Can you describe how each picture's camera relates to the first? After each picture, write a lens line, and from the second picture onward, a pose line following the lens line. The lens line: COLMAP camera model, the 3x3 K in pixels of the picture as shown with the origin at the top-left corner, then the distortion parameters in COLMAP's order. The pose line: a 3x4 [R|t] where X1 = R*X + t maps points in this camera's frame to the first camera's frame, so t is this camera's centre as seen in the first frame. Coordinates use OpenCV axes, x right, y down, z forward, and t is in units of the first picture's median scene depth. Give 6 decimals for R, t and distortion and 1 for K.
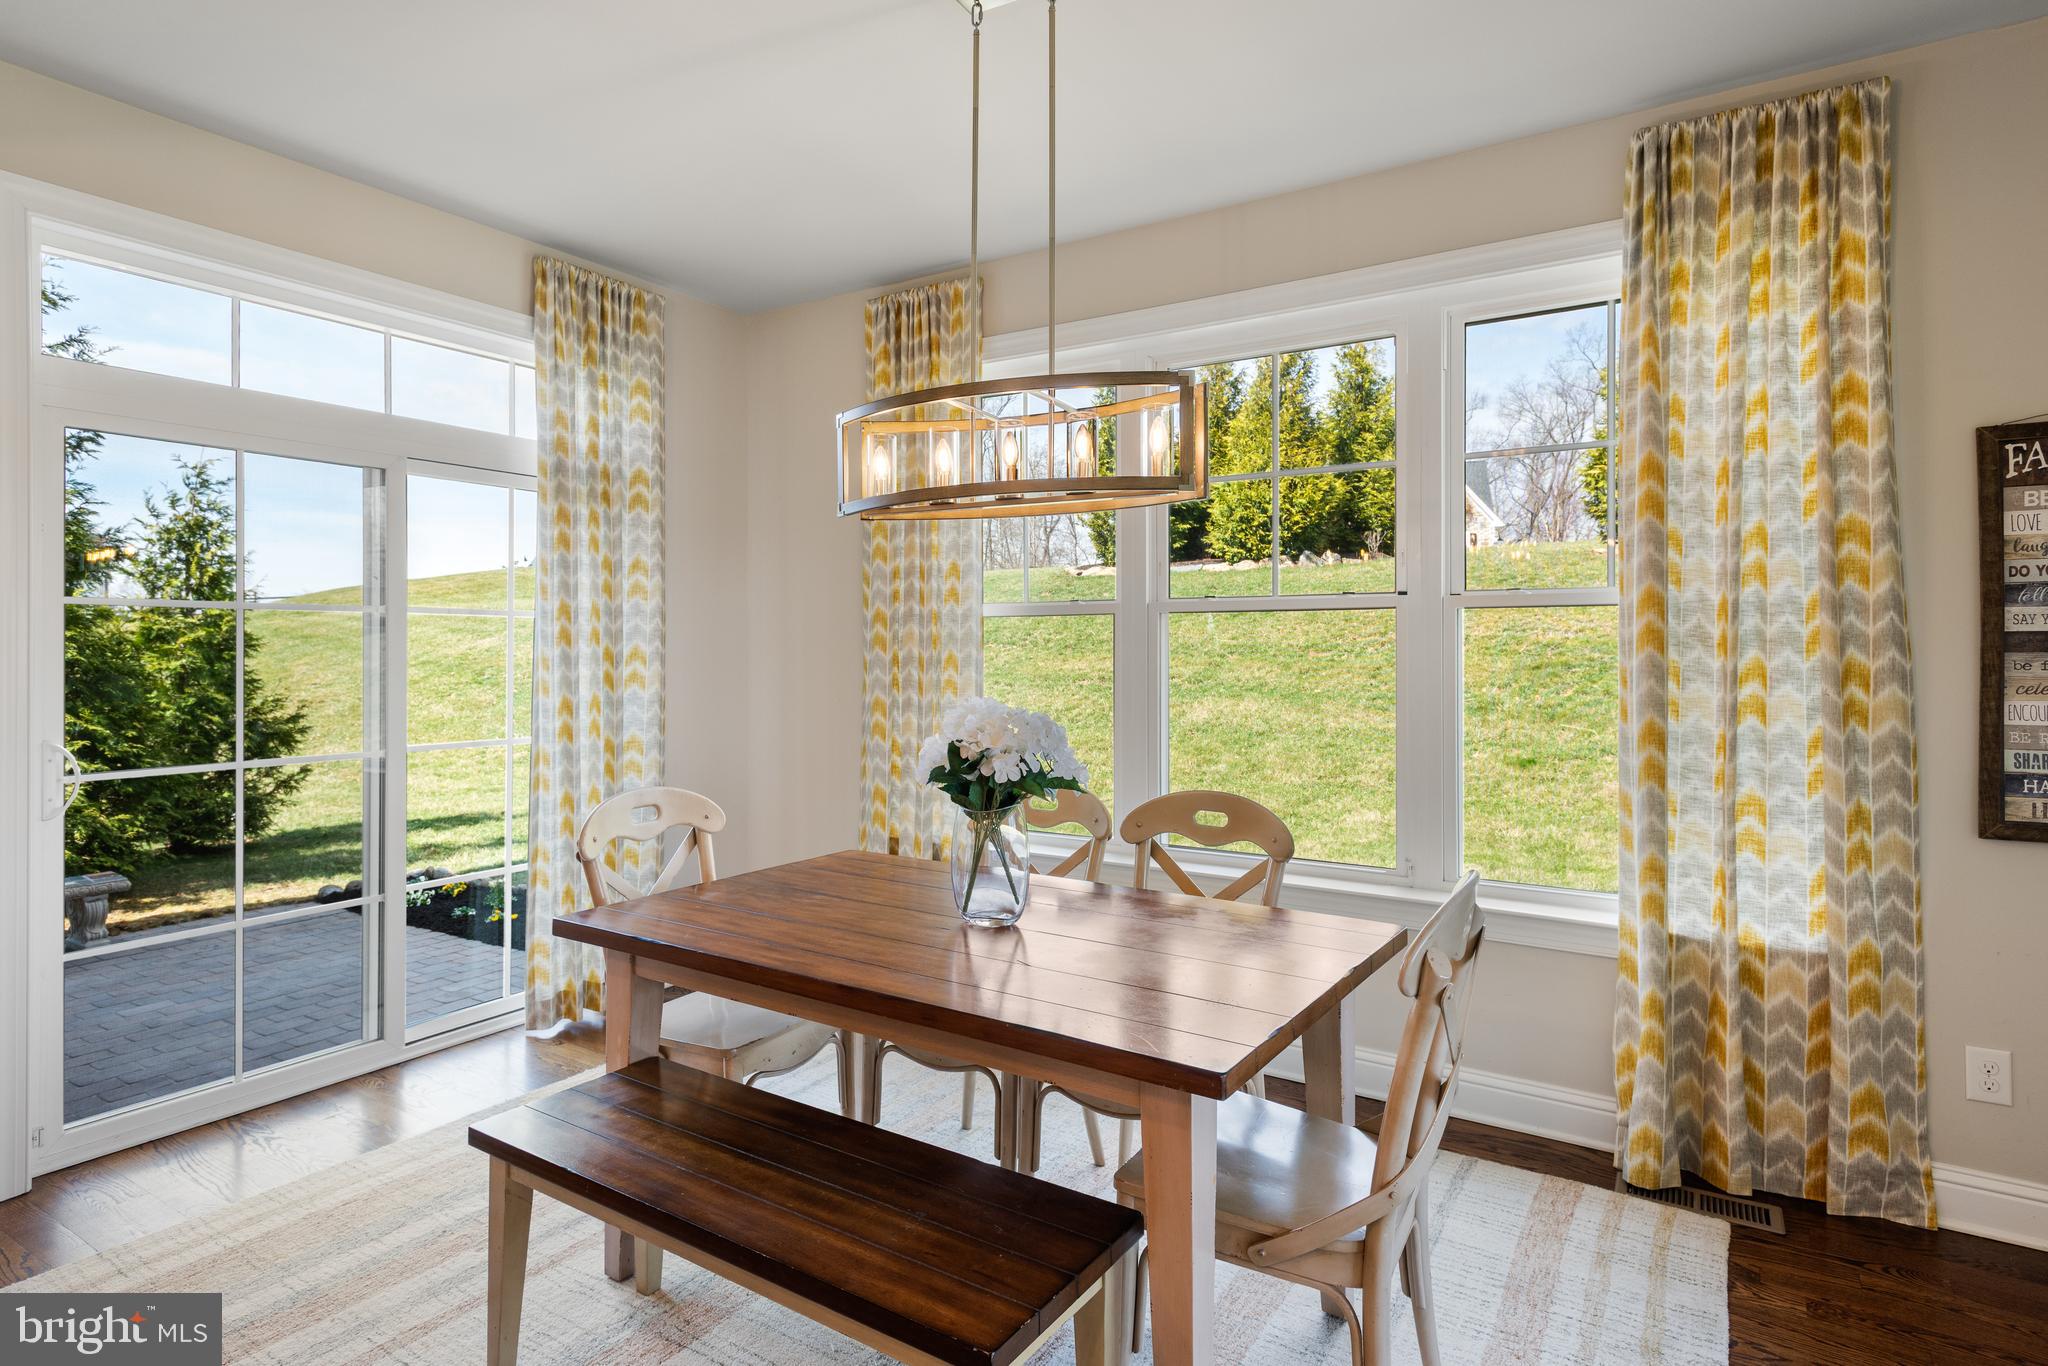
lens RADIAL K [[1104.5, 0, 1036.9], [0, 1104.5, 637.0], [0, 0, 1]] dist [-0.000390, 0.000167]
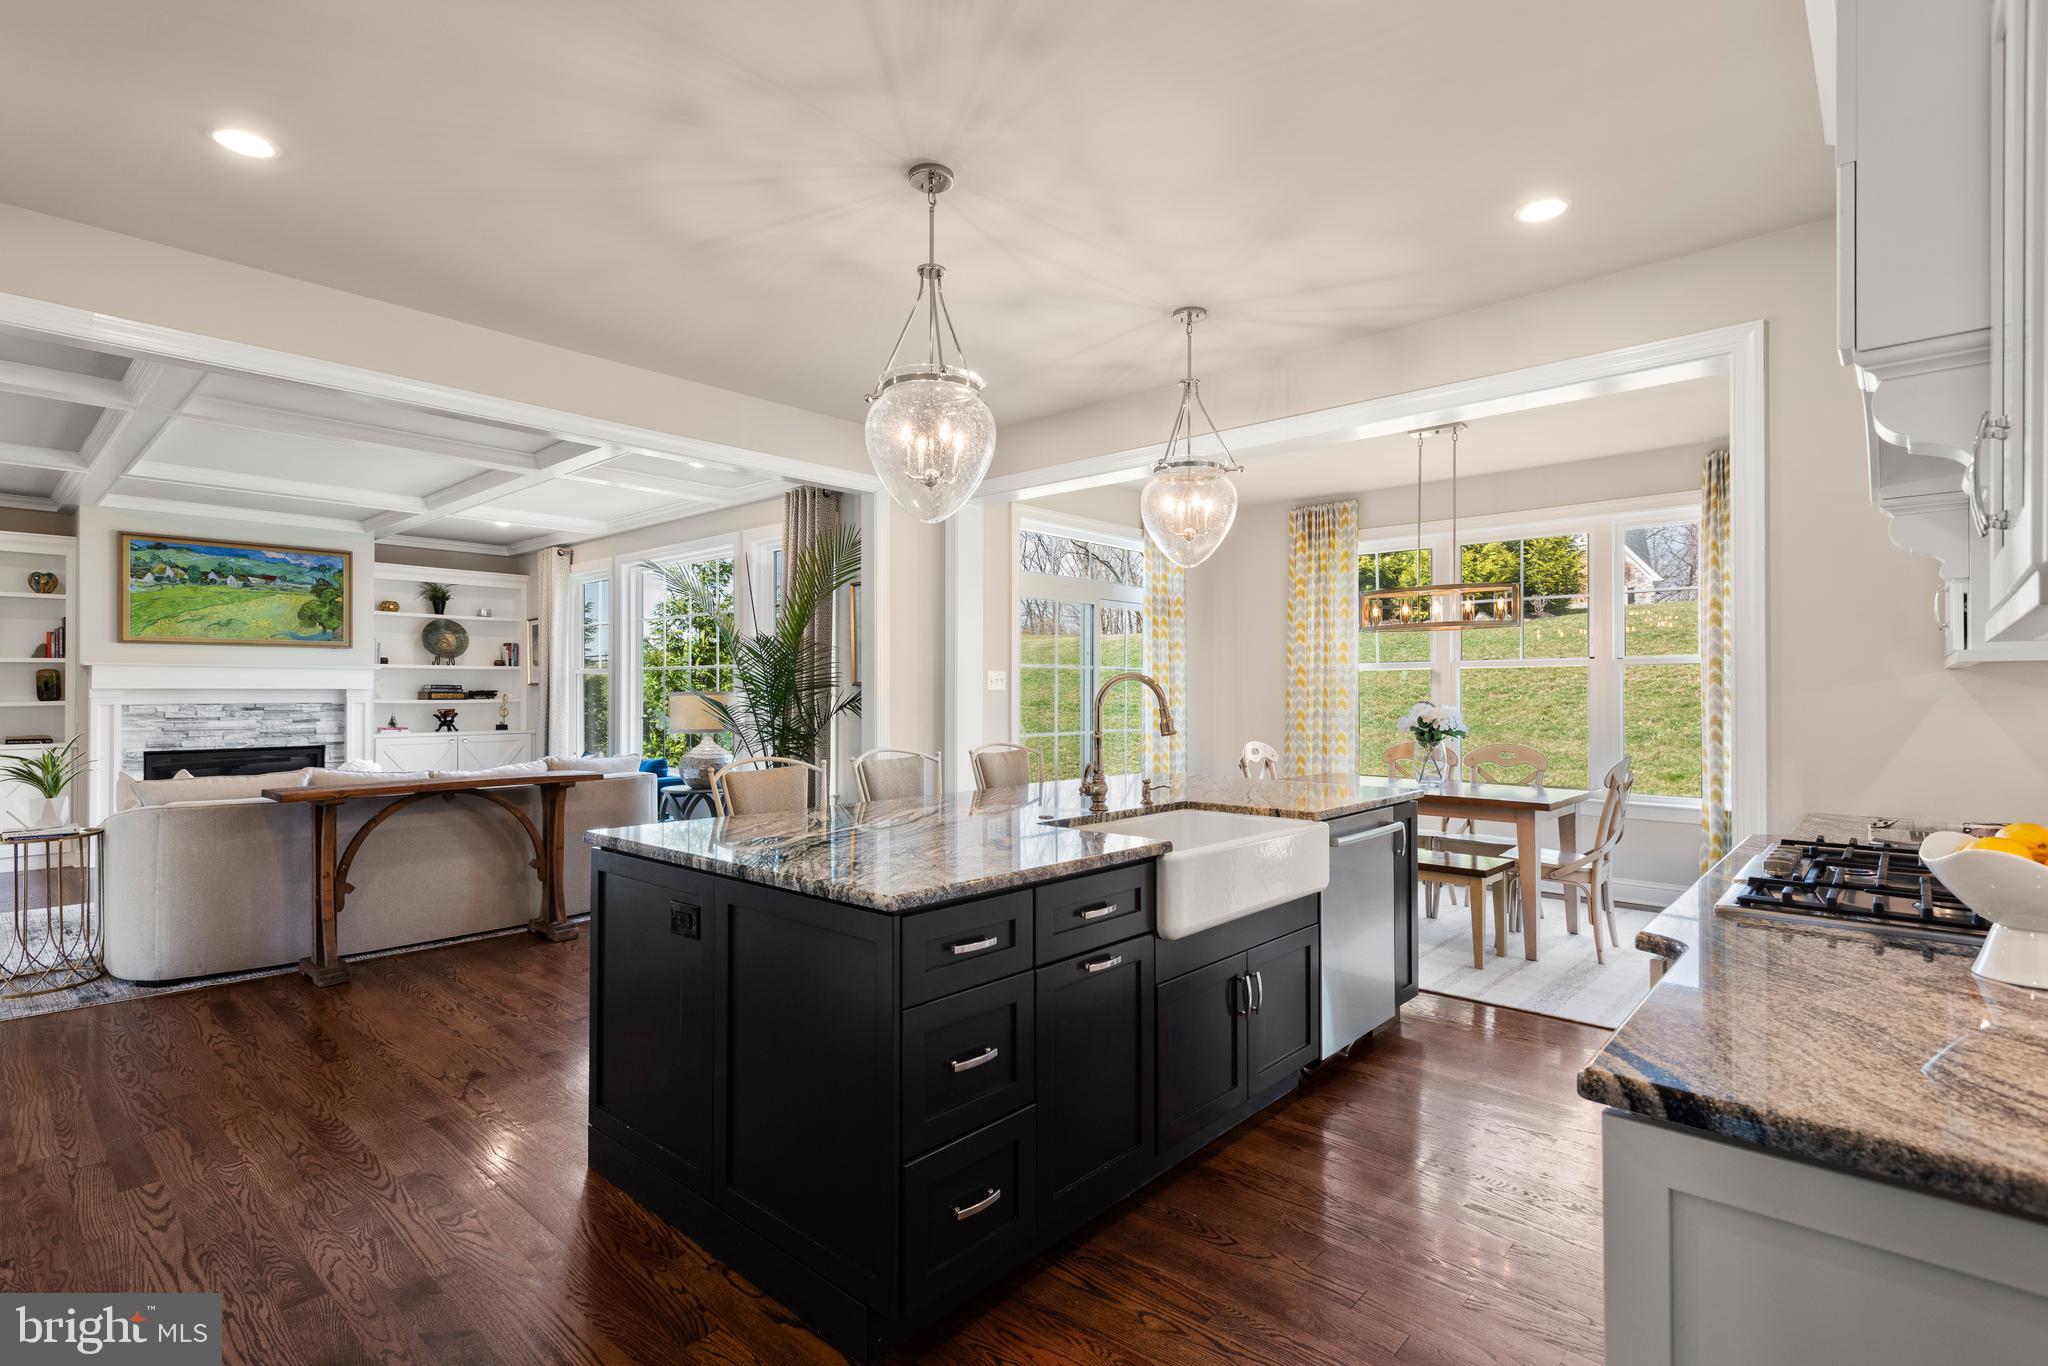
lens RADIAL K [[979.2, 0, 1019.6], [0, 979.2, 681.3], [0, 0, 1]] dist [0.002479, -0.000171]
pose [[0.983485, -0.002274, -0.180973, -0.329400], [0.001679, 0.999993, -0.003442, 0.007779], [0.180979, 0.003082, 0.983482, -0.842203]]
